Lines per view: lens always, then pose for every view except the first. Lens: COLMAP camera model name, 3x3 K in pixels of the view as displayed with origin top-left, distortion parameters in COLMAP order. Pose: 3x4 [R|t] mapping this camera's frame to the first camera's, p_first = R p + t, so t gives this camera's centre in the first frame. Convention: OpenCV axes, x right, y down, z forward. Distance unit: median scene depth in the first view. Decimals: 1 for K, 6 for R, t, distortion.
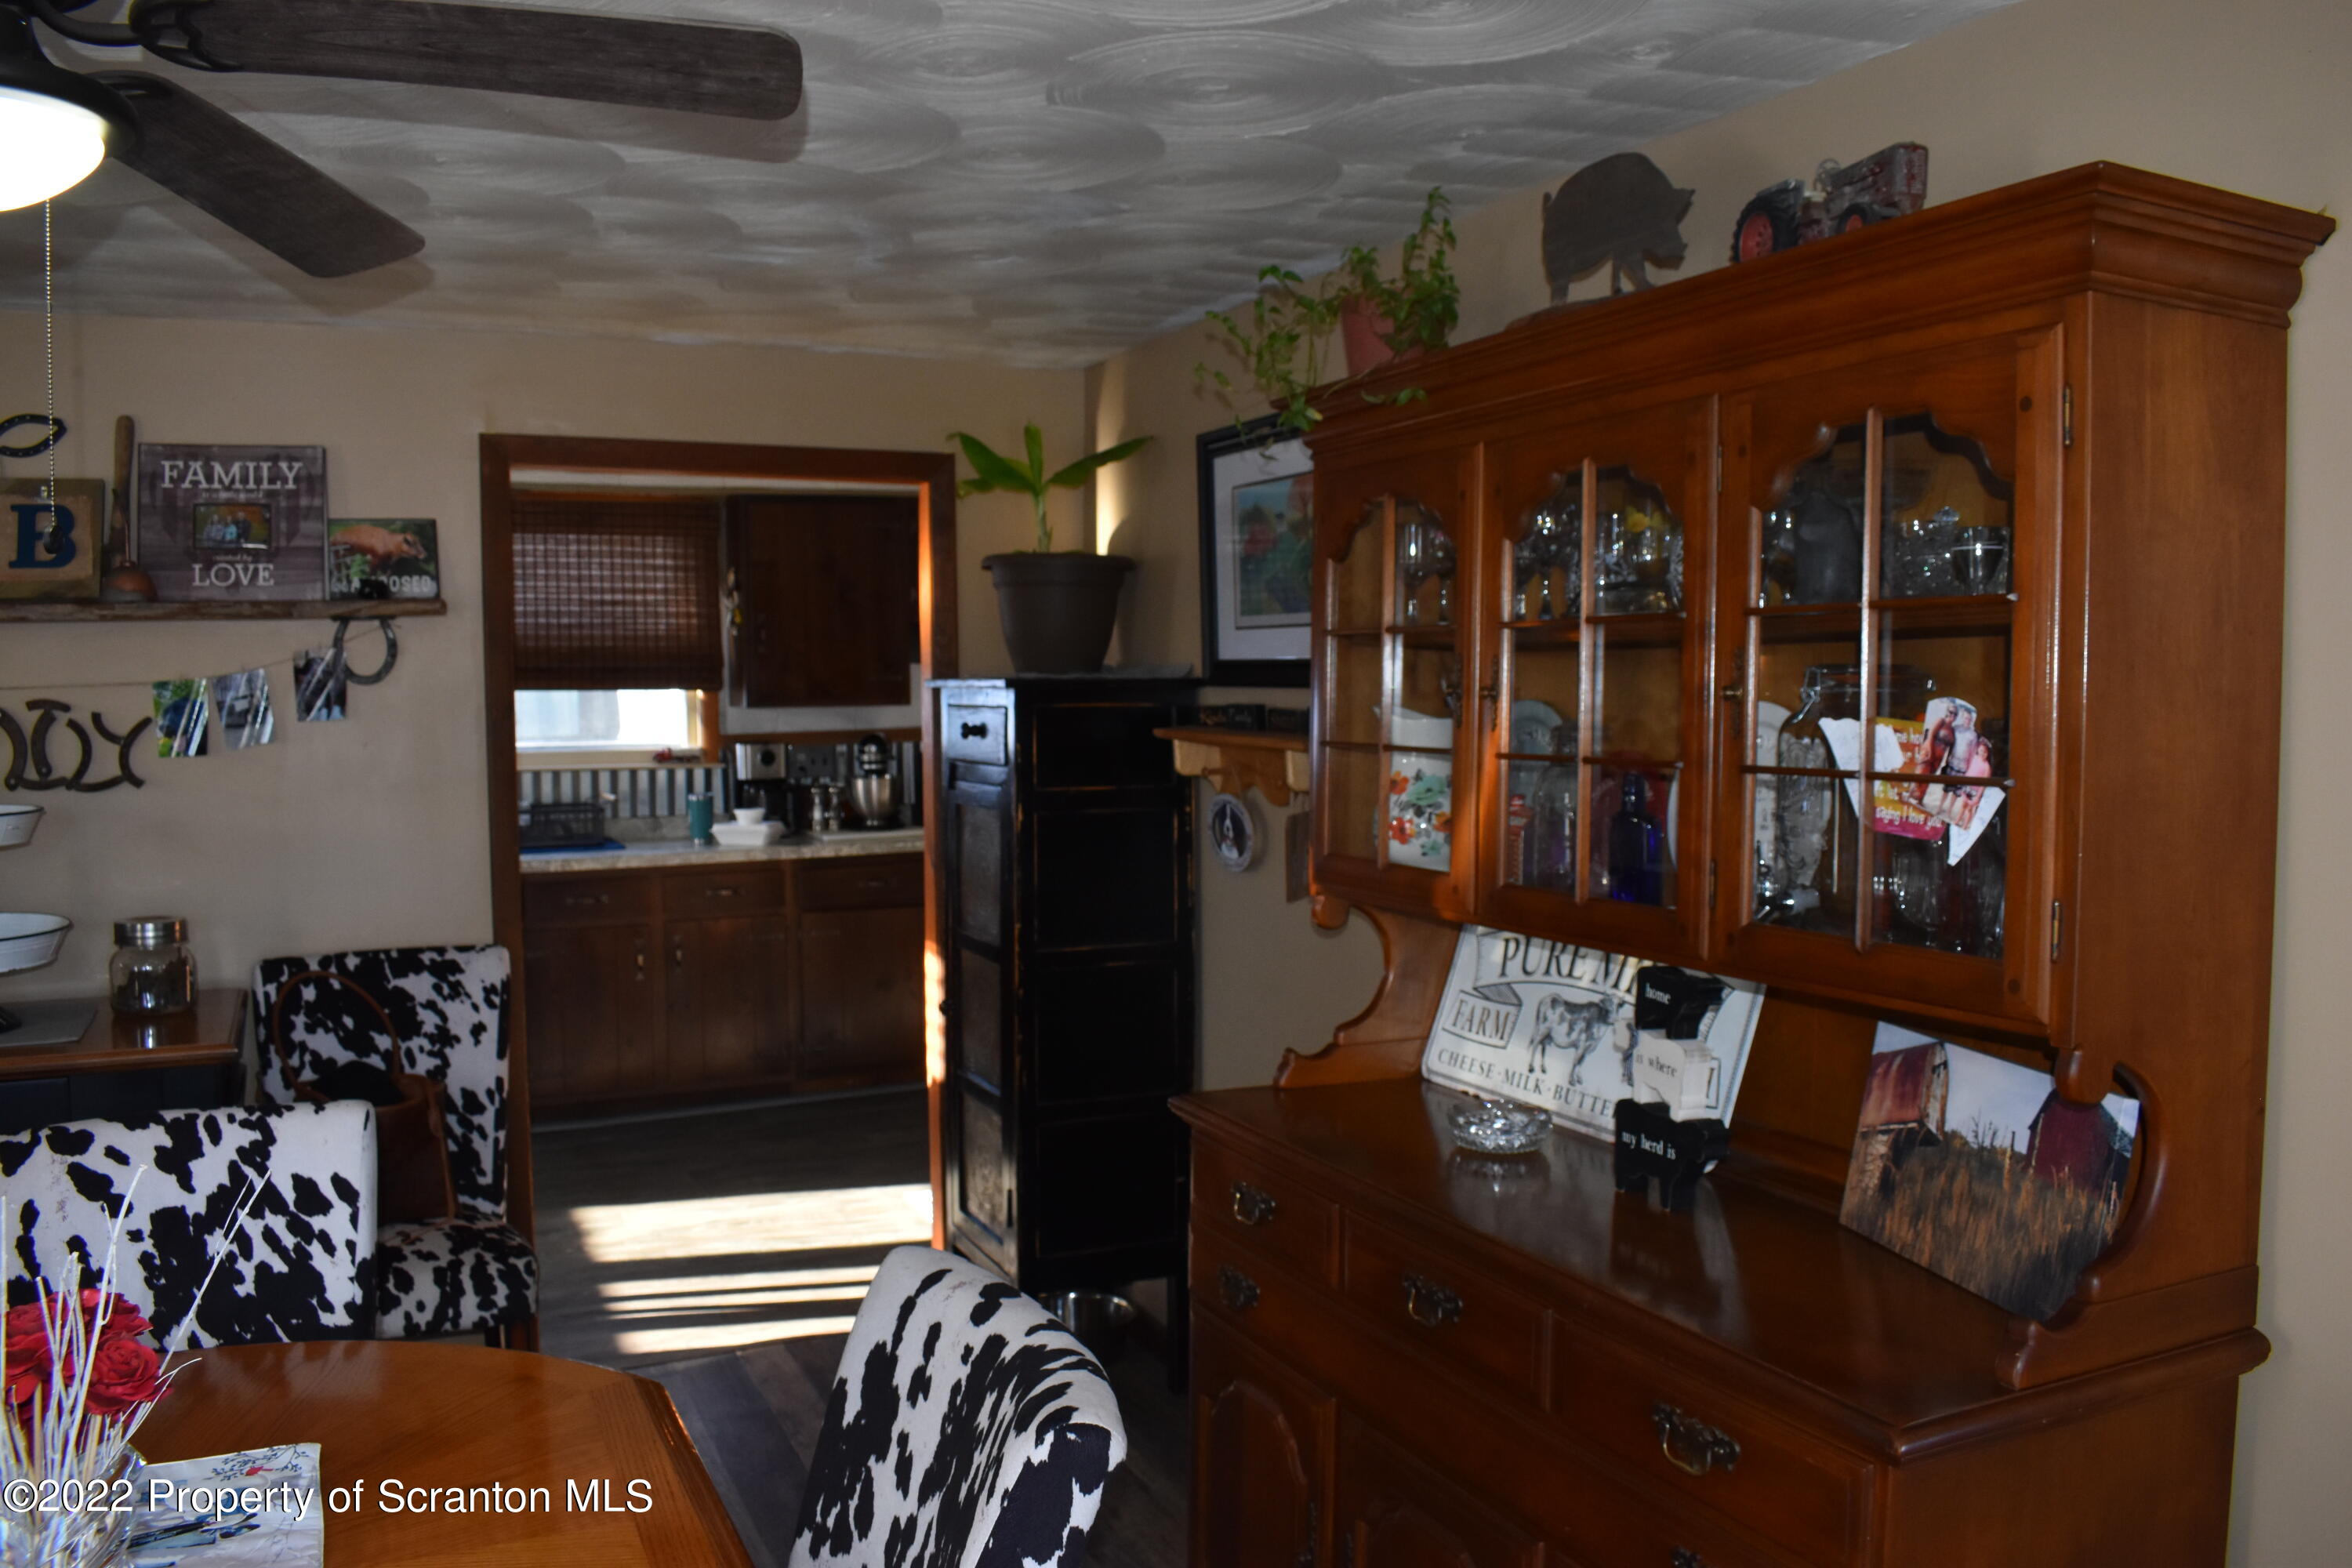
lens RADIAL K [[1916.8, 0, 1175.7], [0, 1916.8, 784.4], [0, 0, 1]] dist [-0.097021, 0.019073]
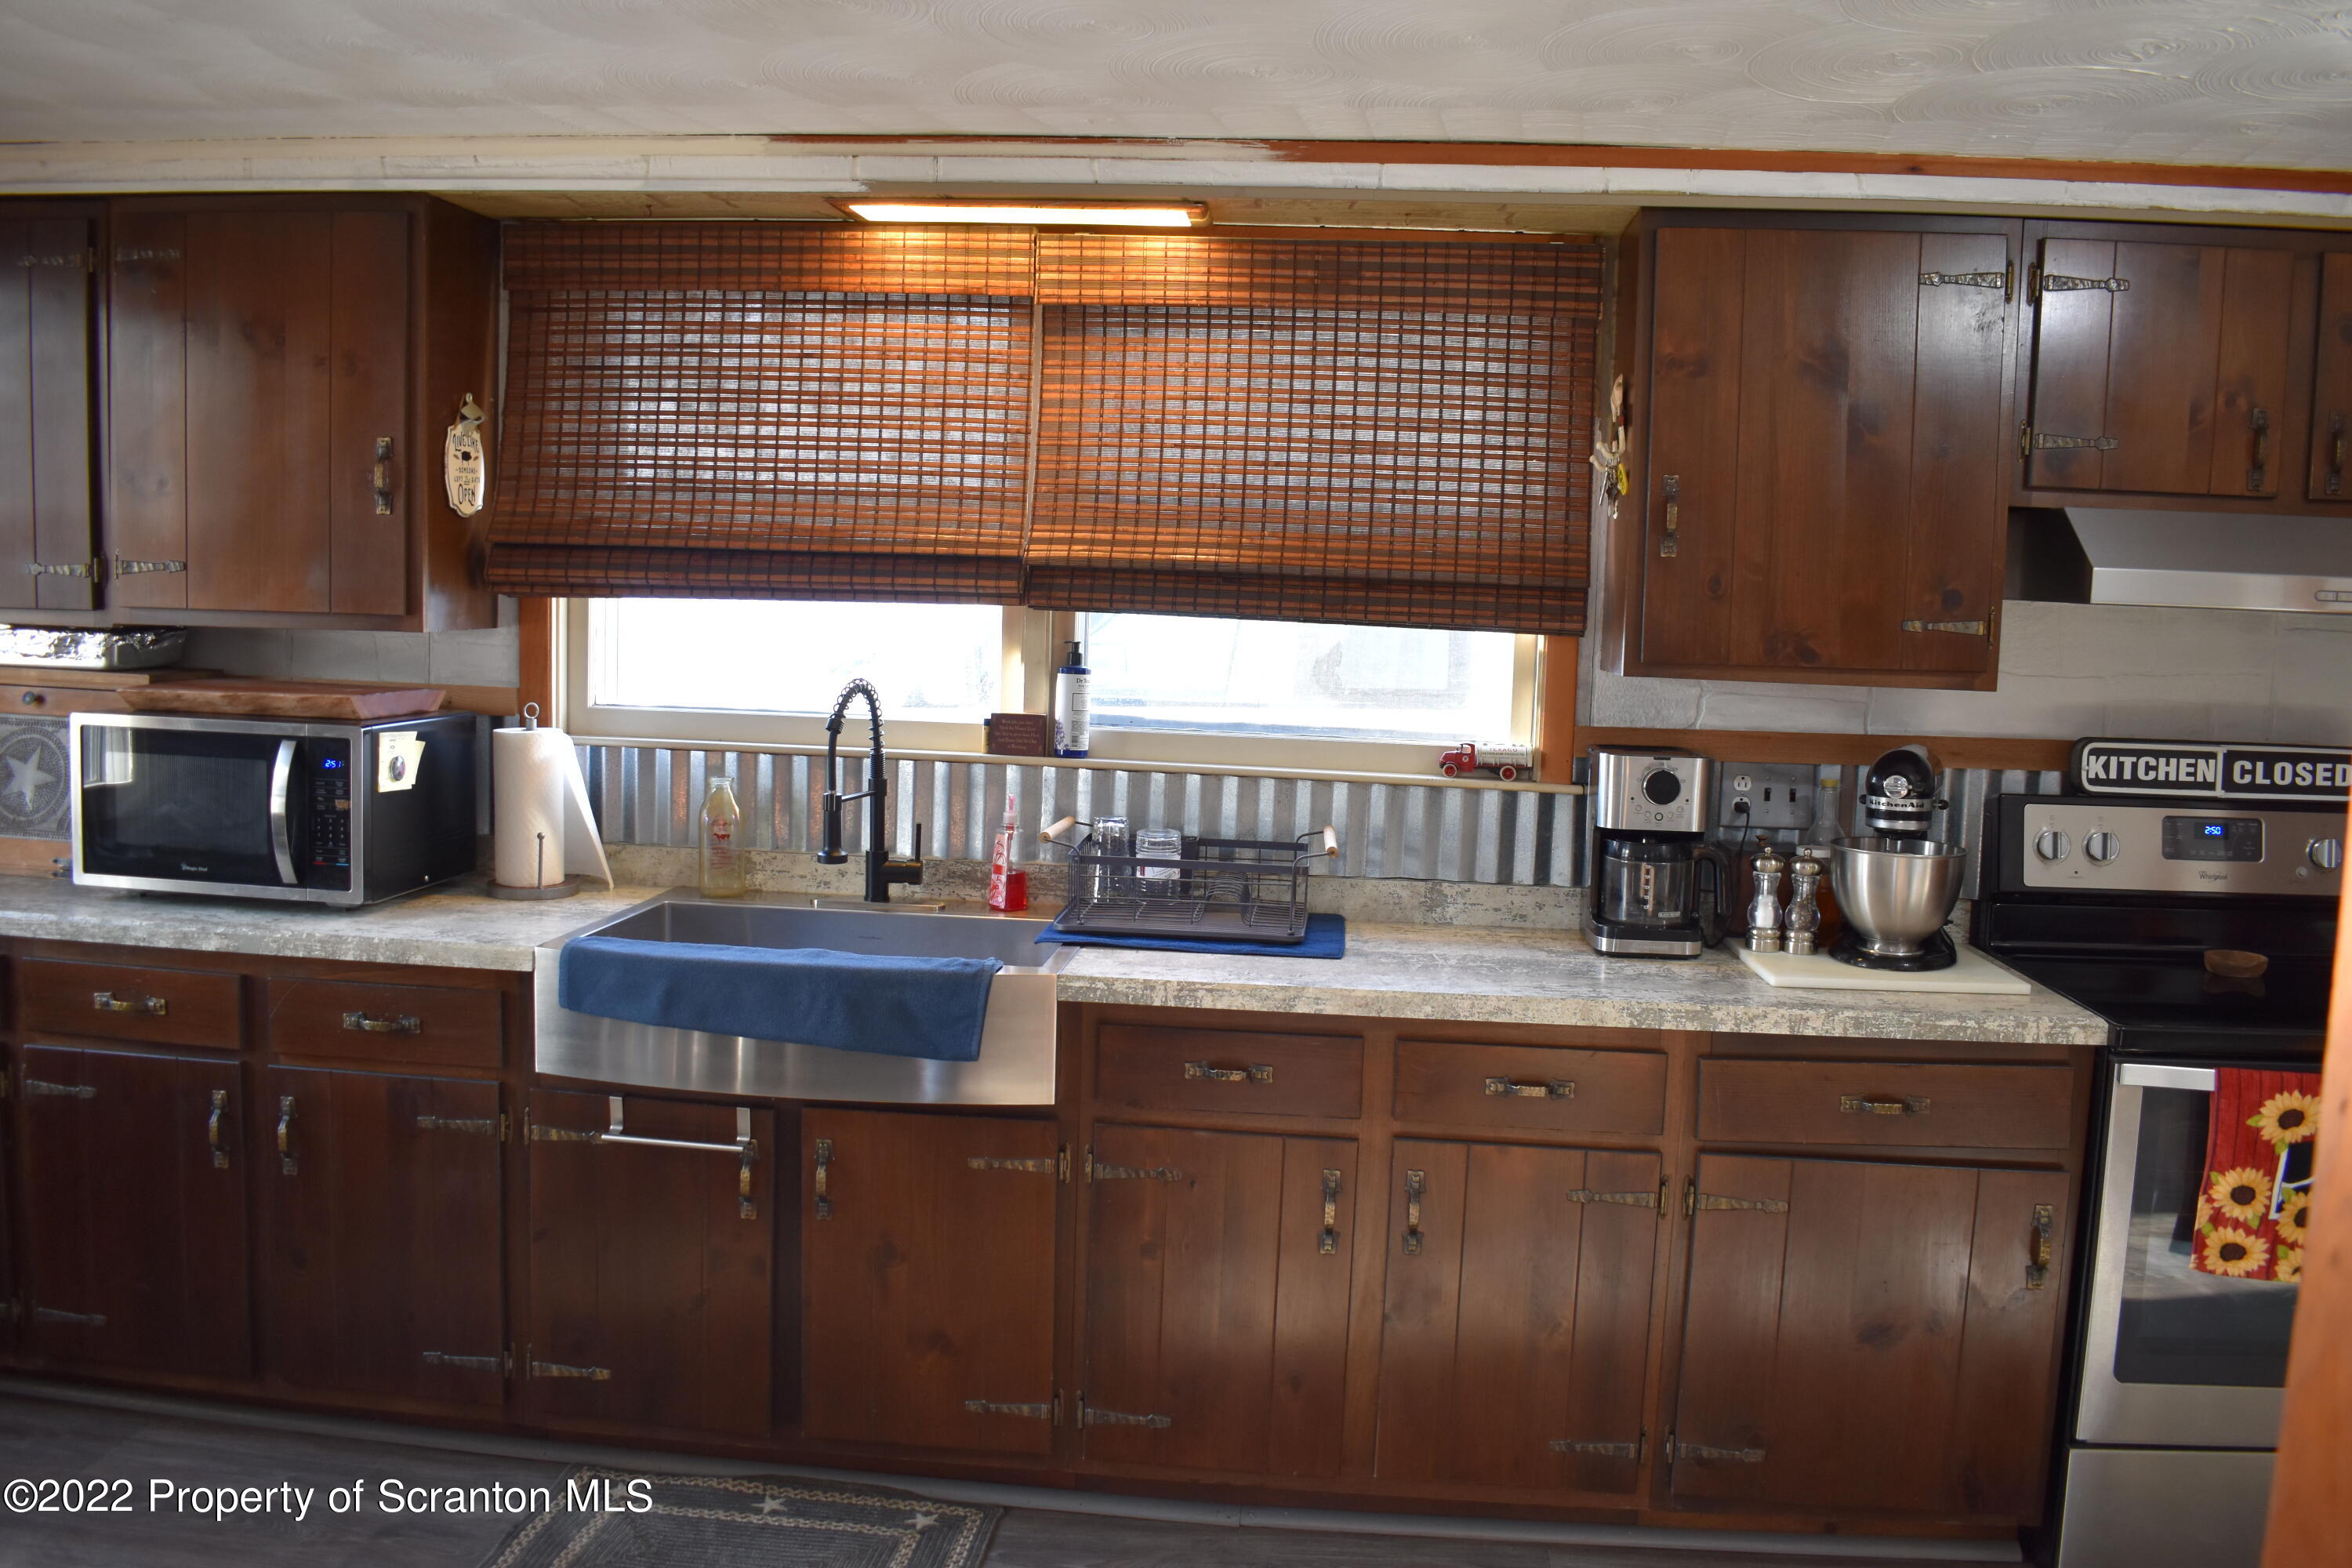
lens RADIAL K [[1916.8, 0, 1173.5], [0, 1916.8, 794.3], [0, 0, 1]] dist [-0.097021, 0.019073]
pose [[0.868647, 0.084378, -0.488193, -0.090775], [-0.068726, 0.996385, 0.049928, -0.026615], [0.490641, -0.009818, 0.871306, 0.535401]]
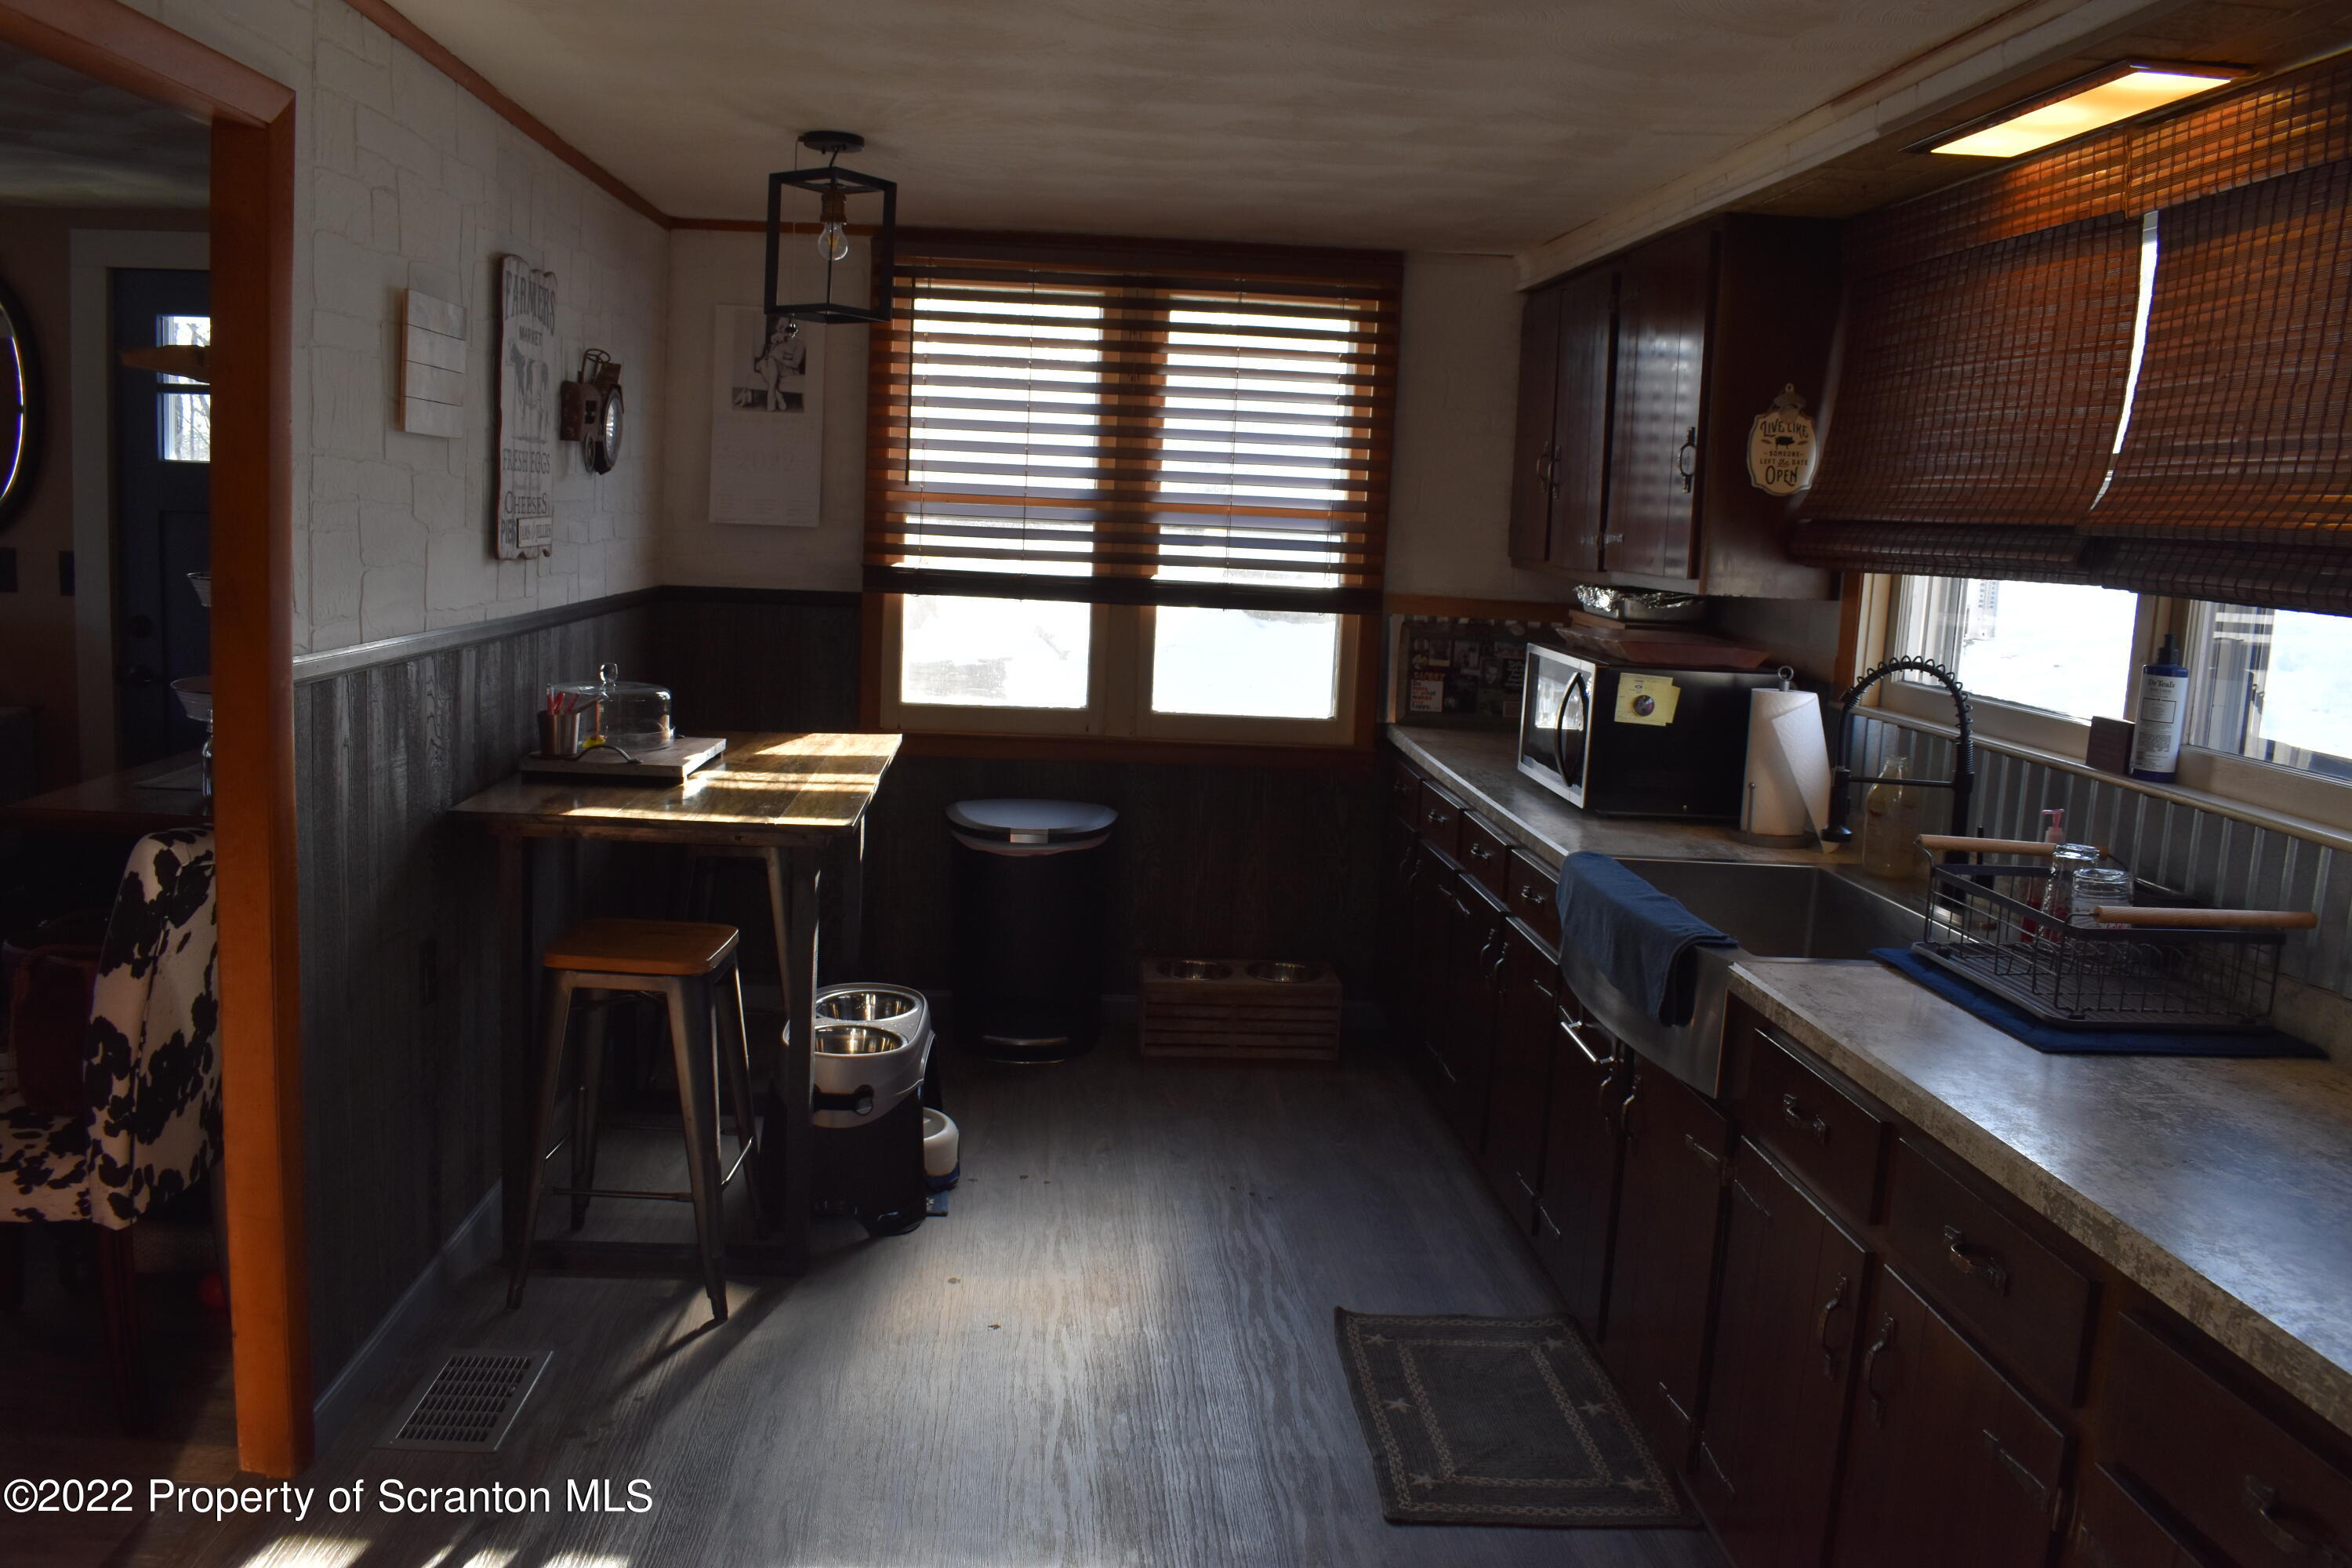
lens RADIAL K [[1916.8, 0, 1176.4], [0, 1916.8, 774.3], [0, 0, 1]] dist [-0.097021, 0.019073]
pose [[-0.377435, 0.114226, -0.918964, 0.089838], [-0.104452, 0.980779, 0.164810, -0.055728], [0.920126, 0.158193, -0.358249, 0.942237]]
